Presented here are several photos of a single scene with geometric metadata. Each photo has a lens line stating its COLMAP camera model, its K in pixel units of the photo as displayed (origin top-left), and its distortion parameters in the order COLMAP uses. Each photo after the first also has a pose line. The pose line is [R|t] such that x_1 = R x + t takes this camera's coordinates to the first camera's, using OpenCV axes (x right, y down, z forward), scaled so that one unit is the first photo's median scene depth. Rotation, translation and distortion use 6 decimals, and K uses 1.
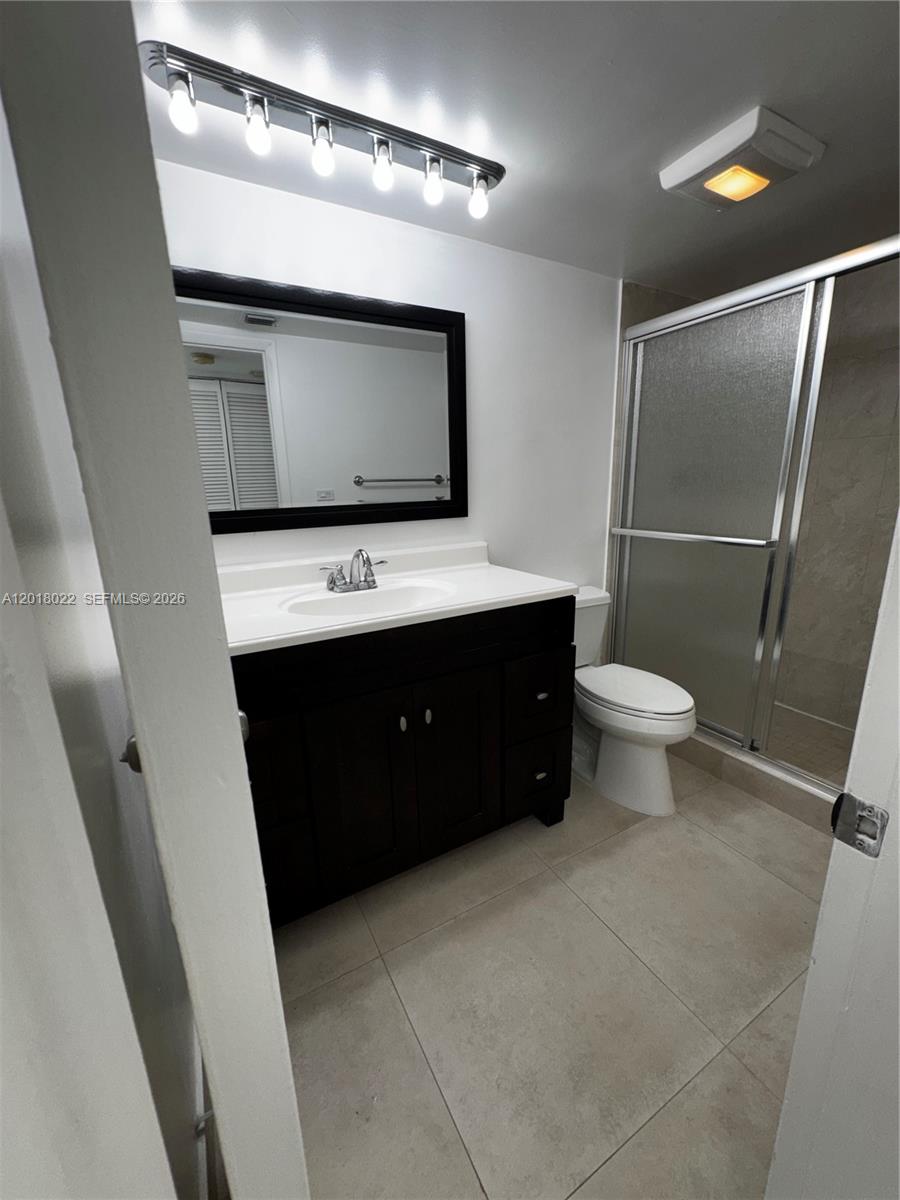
lens RADIAL K [[476.8, 0, 447.5], [0, 476.8, 601.3], [0, 0, 1]] dist [-0.002599, 0.000178]
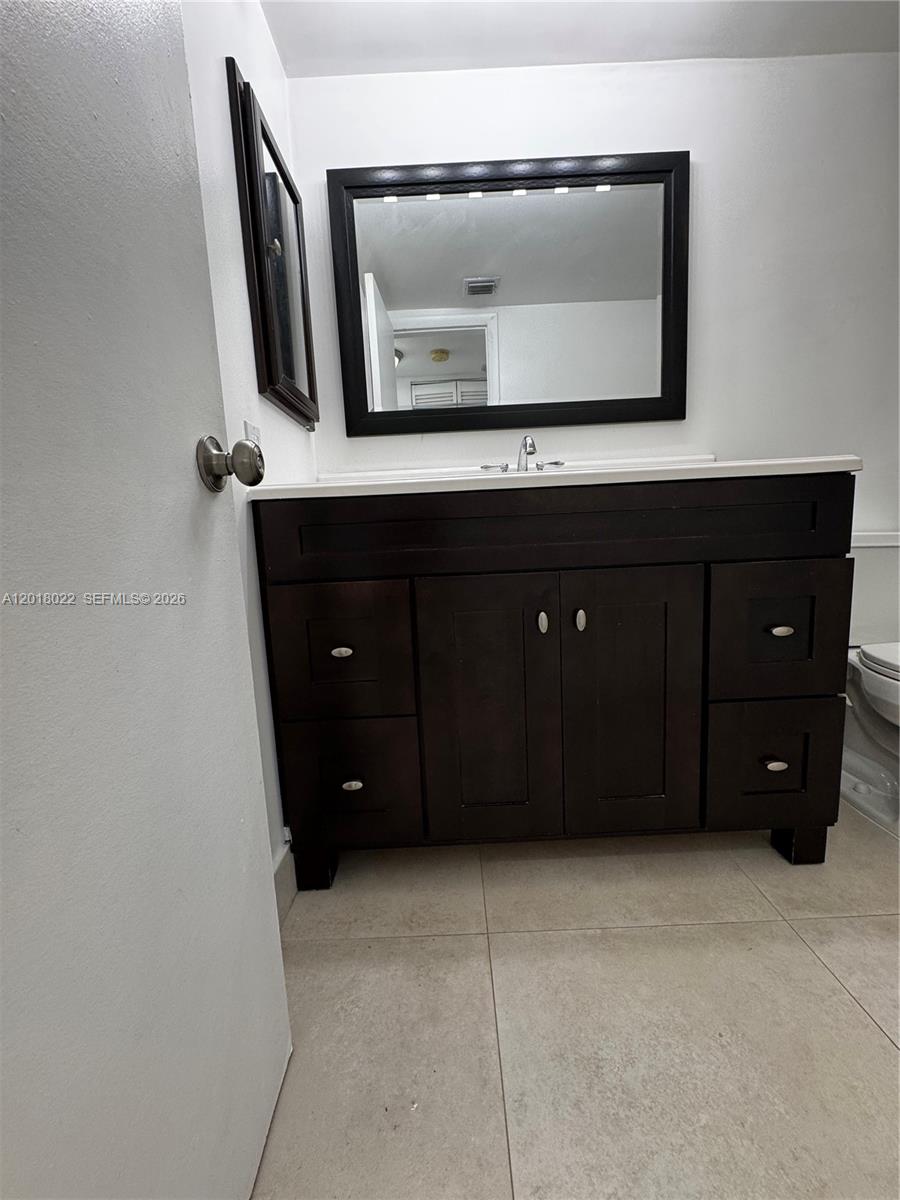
lens RADIAL K [[476.8, 0, 447.5], [0, 476.8, 601.3], [0, 0, 1]] dist [-0.002599, 0.000178]
pose [[0.873522, 0.048312, -0.484381, 0.101181], [-0.094264, 0.993016, -0.070949, 0.217073], [0.477570, 0.107635, 0.871976, 0.203961]]
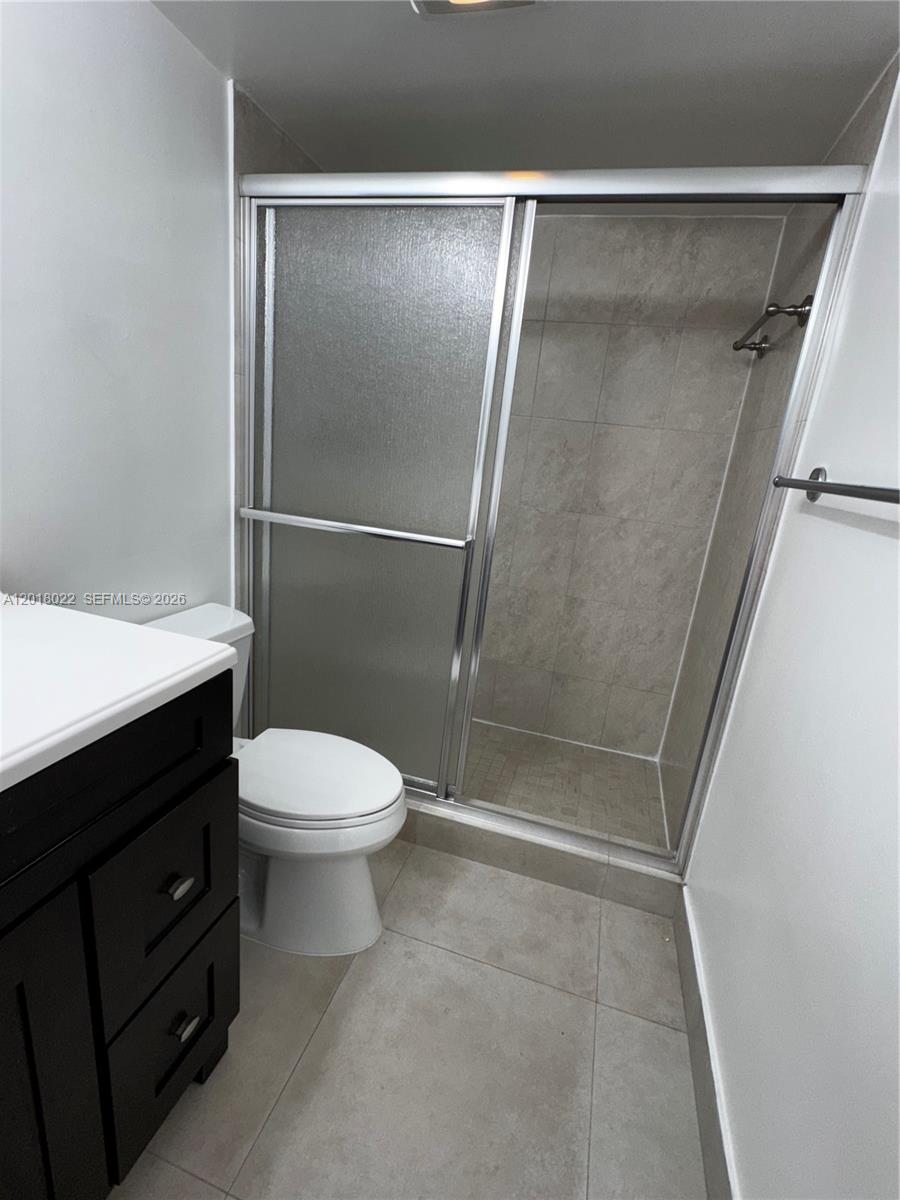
lens RADIAL K [[562.5, 0, 450.0], [0, 562.5, 600.0], [0, 0, 1]] dist [0.001766, 0.001148]
pose [[0.712119, -0.098067, 0.695175, 0.020928], [0.053535, 0.994898, 0.085509, -0.108588], [-0.700014, -0.023677, 0.713736, 0.363811]]
